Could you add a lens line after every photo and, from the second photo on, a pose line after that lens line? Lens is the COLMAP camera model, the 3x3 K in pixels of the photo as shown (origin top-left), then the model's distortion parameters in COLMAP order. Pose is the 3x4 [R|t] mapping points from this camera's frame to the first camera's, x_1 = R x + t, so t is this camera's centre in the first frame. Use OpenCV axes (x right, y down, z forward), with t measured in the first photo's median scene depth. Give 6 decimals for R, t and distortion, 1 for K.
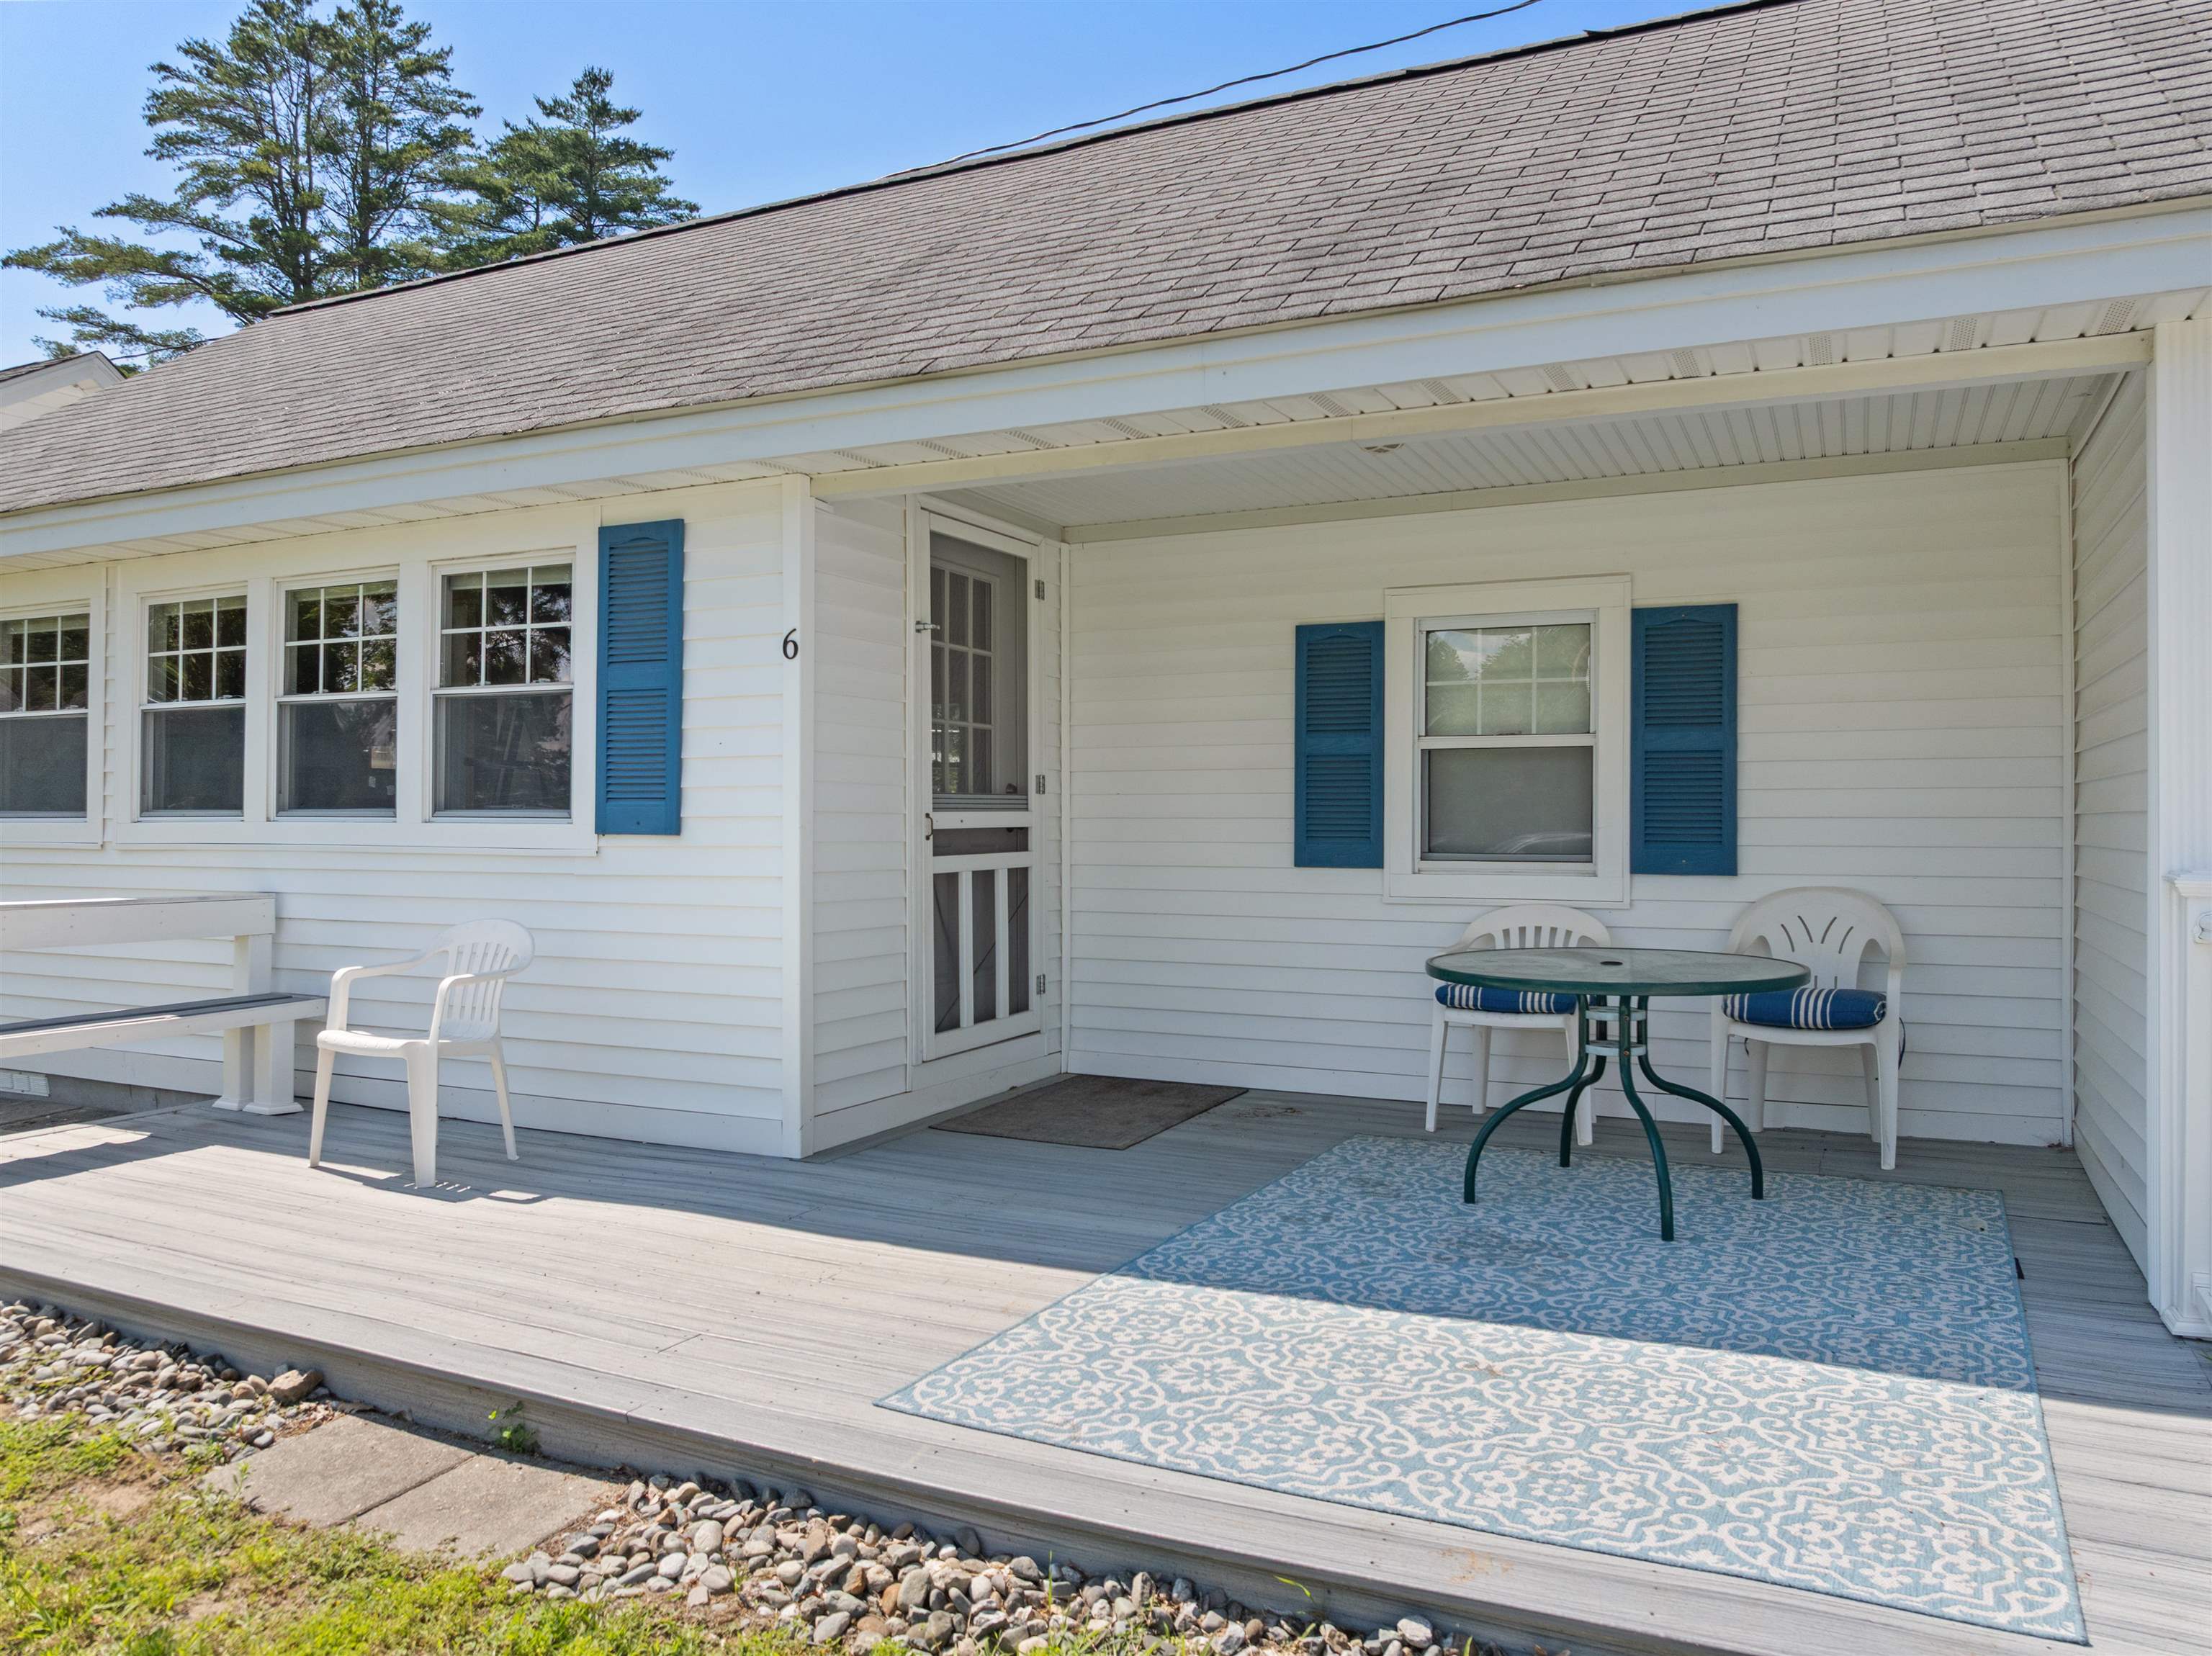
lens RADIAL K [[1580.9, 0, 1109.6], [0, 1580.9, 811.4], [0, 0, 1]] dist [-0.046908, 0.007631]
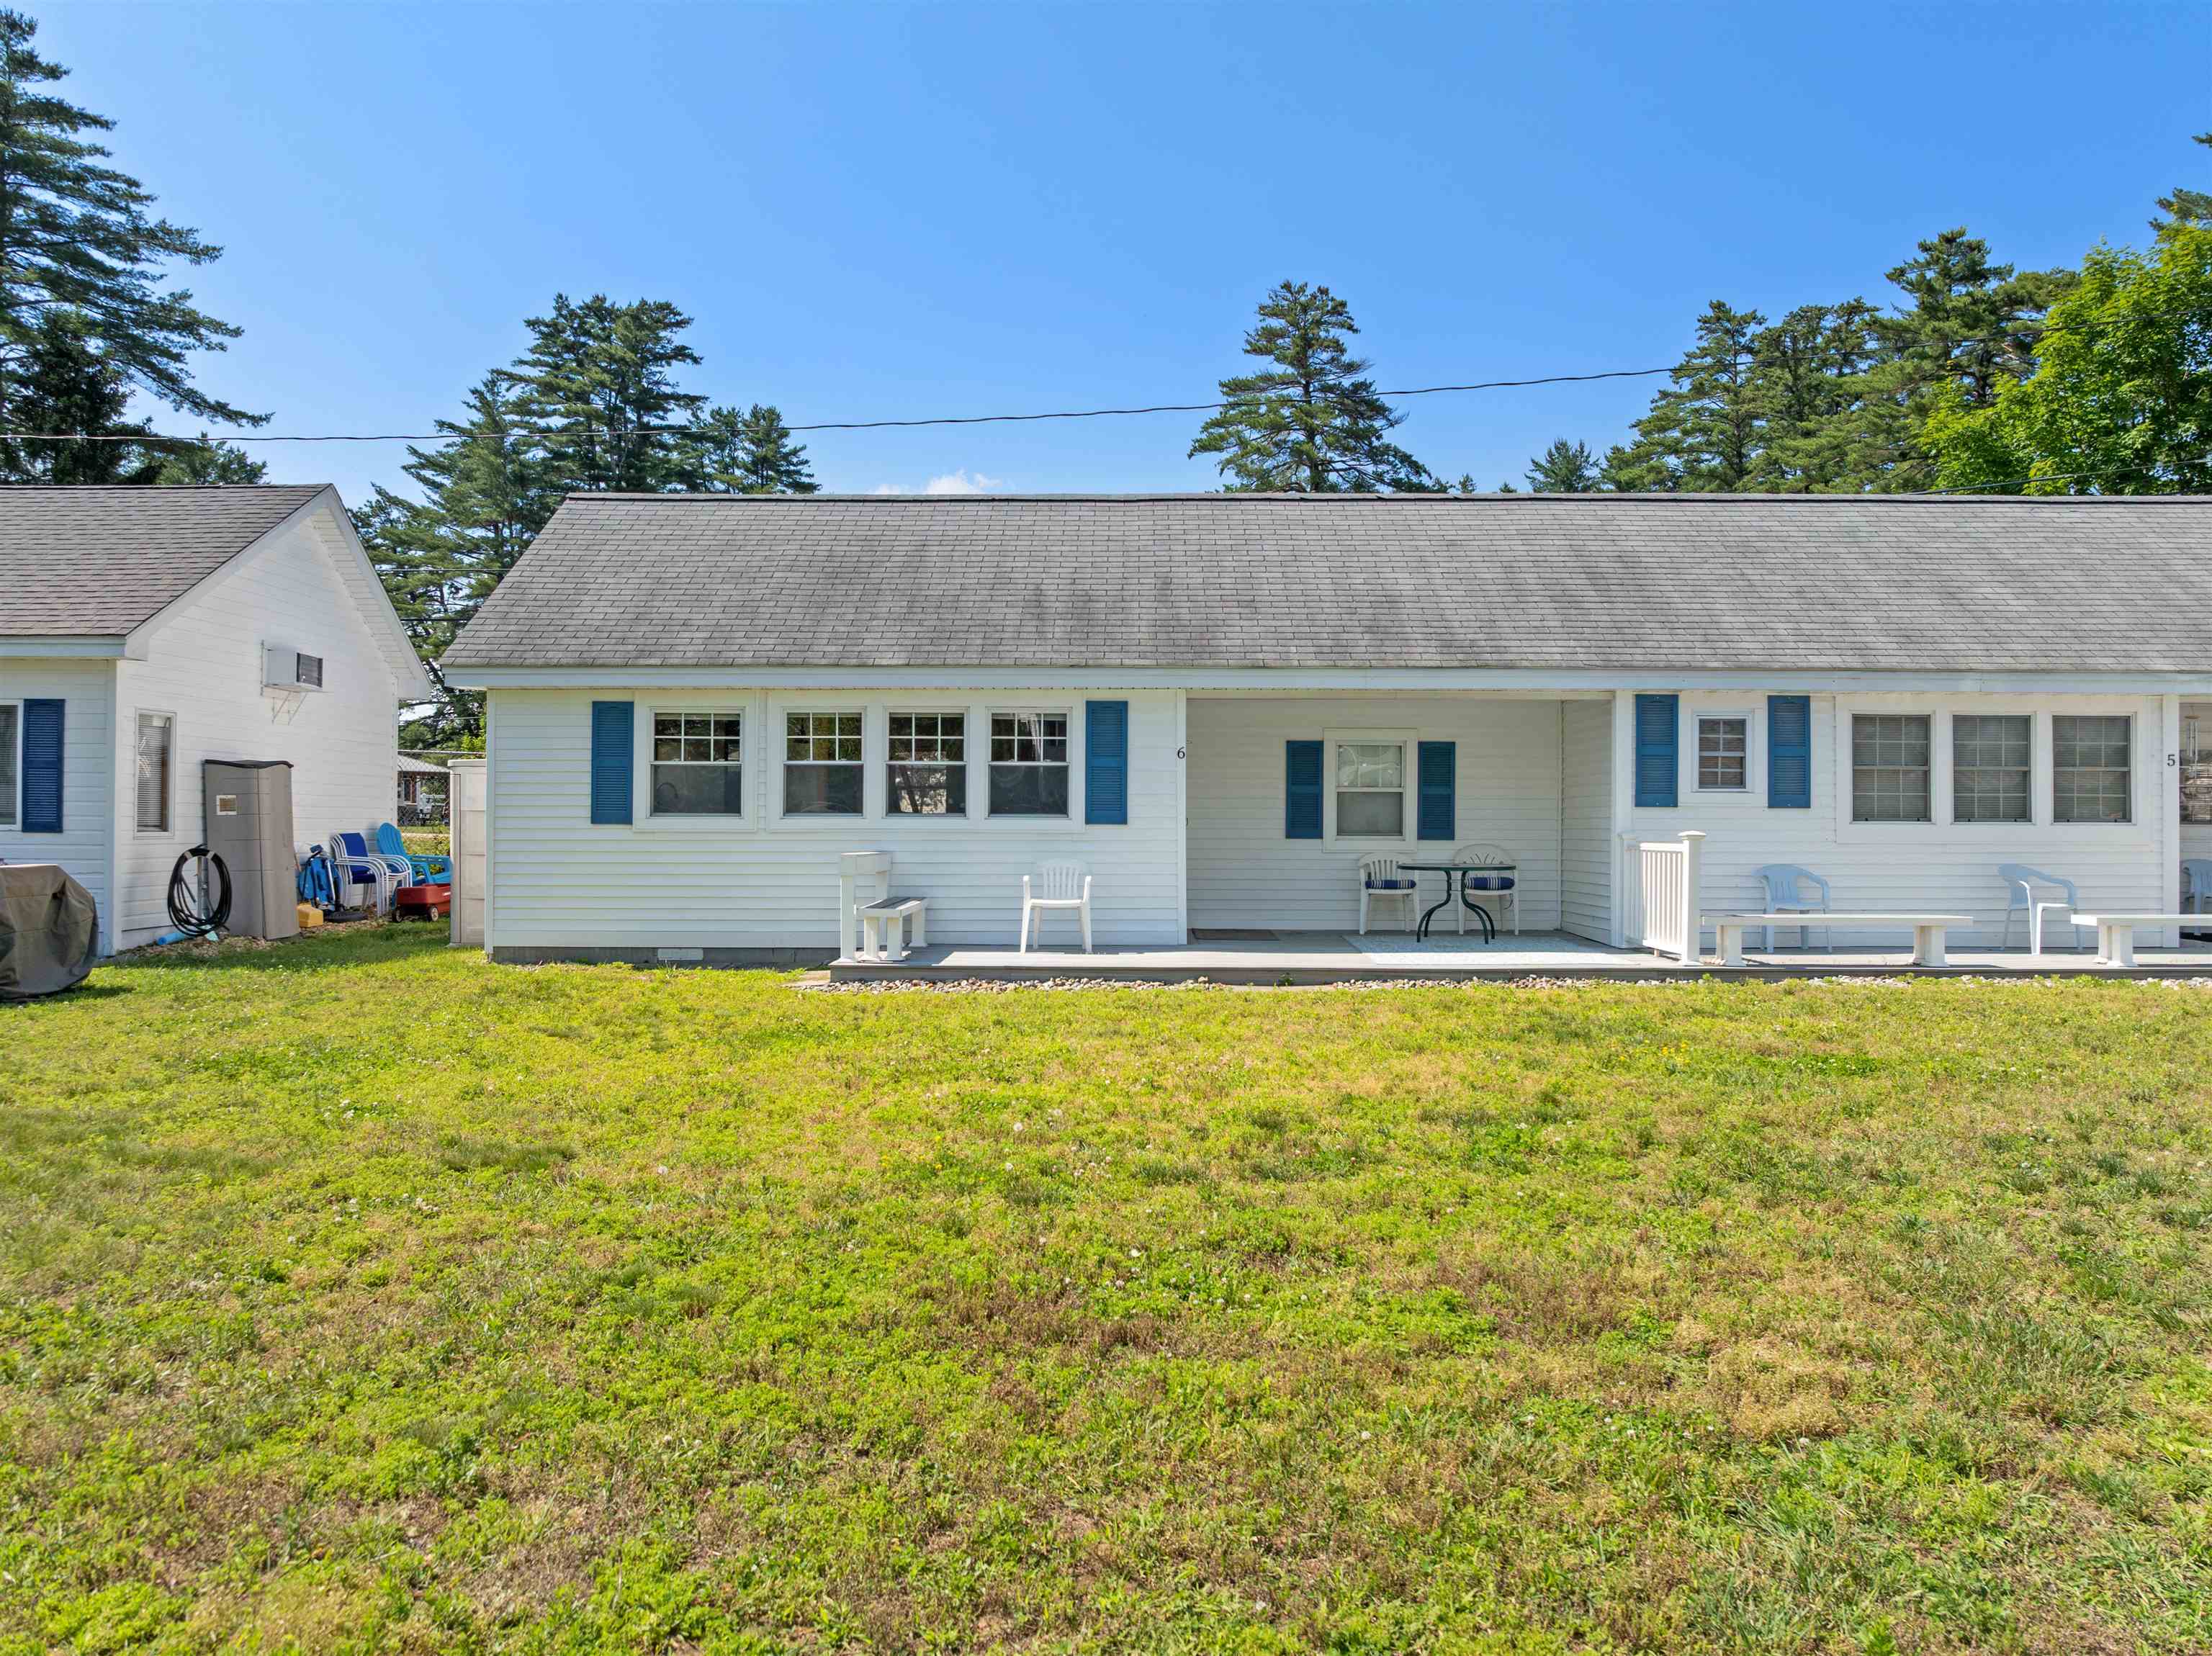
lens RADIAL K [[1561.2, 0, 1099.1], [0, 1561.2, 827.3], [0, 0, 1]] dist [-0.033709, 0.001864]
pose [[0.909353, 0.000872, 0.416025, -0.152764], [-0.005074, 0.999947, 0.008995, -0.000354], [-0.415995, -0.010291, 0.909309, -0.144210]]
